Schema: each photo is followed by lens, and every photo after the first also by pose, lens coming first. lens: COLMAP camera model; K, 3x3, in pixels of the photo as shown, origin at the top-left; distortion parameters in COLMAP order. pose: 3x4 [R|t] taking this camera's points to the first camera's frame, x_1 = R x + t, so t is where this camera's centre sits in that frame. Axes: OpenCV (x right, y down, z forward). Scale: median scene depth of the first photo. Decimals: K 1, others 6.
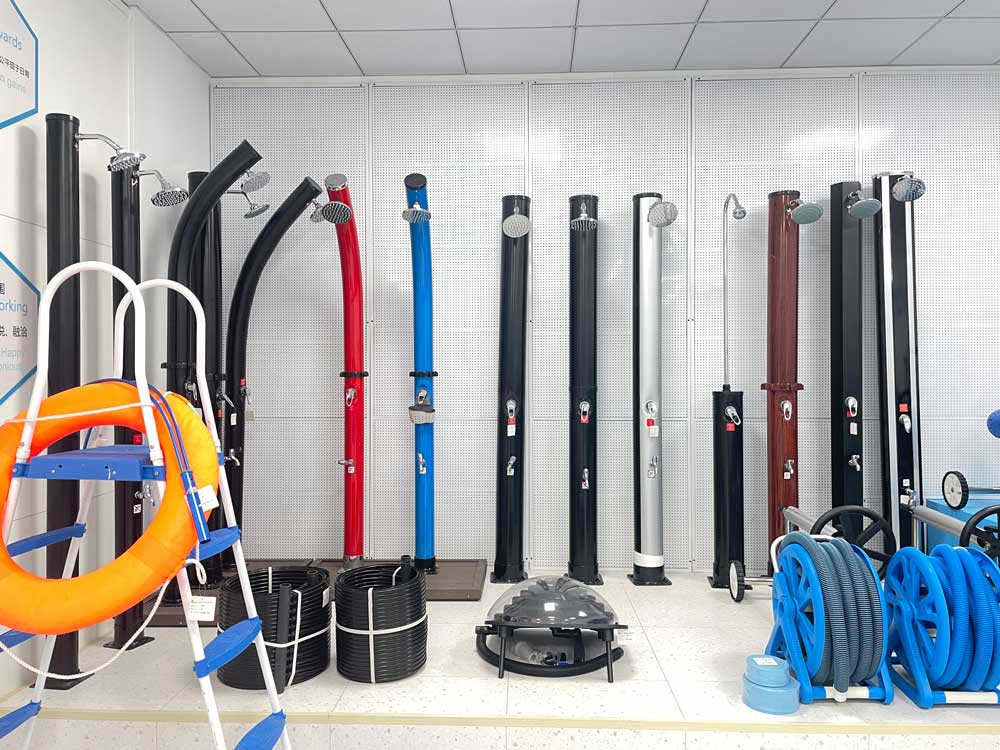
lens RADIAL K [[764.3, 0, 498.7], [0, 764.3, 378.2], [0, 0, 1]] dist [0.034144, -0.040962]
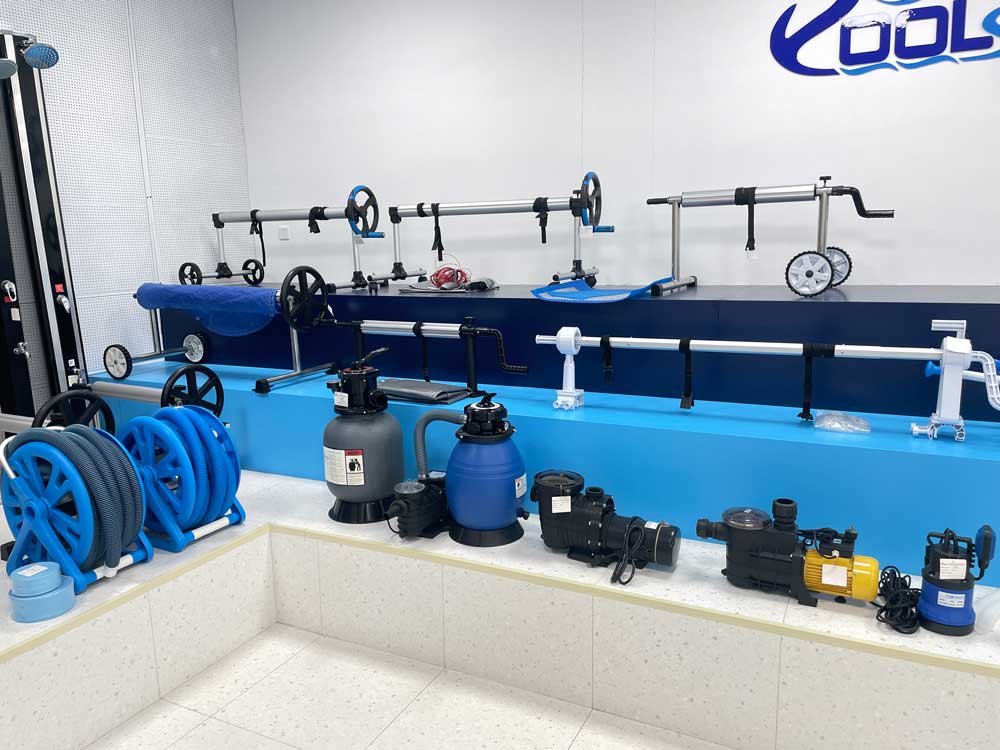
lens RADIAL K [[764.3, 0, 496.6], [0, 764.3, 379.0], [0, 0, 1]] dist [0.034144, -0.040962]
pose [[0.425355, -0.180019, 0.886942, -0.199107], [0.038303, 0.982720, 0.181090, -0.006162], [-0.904216, -0.043054, 0.424900, 0.107532]]
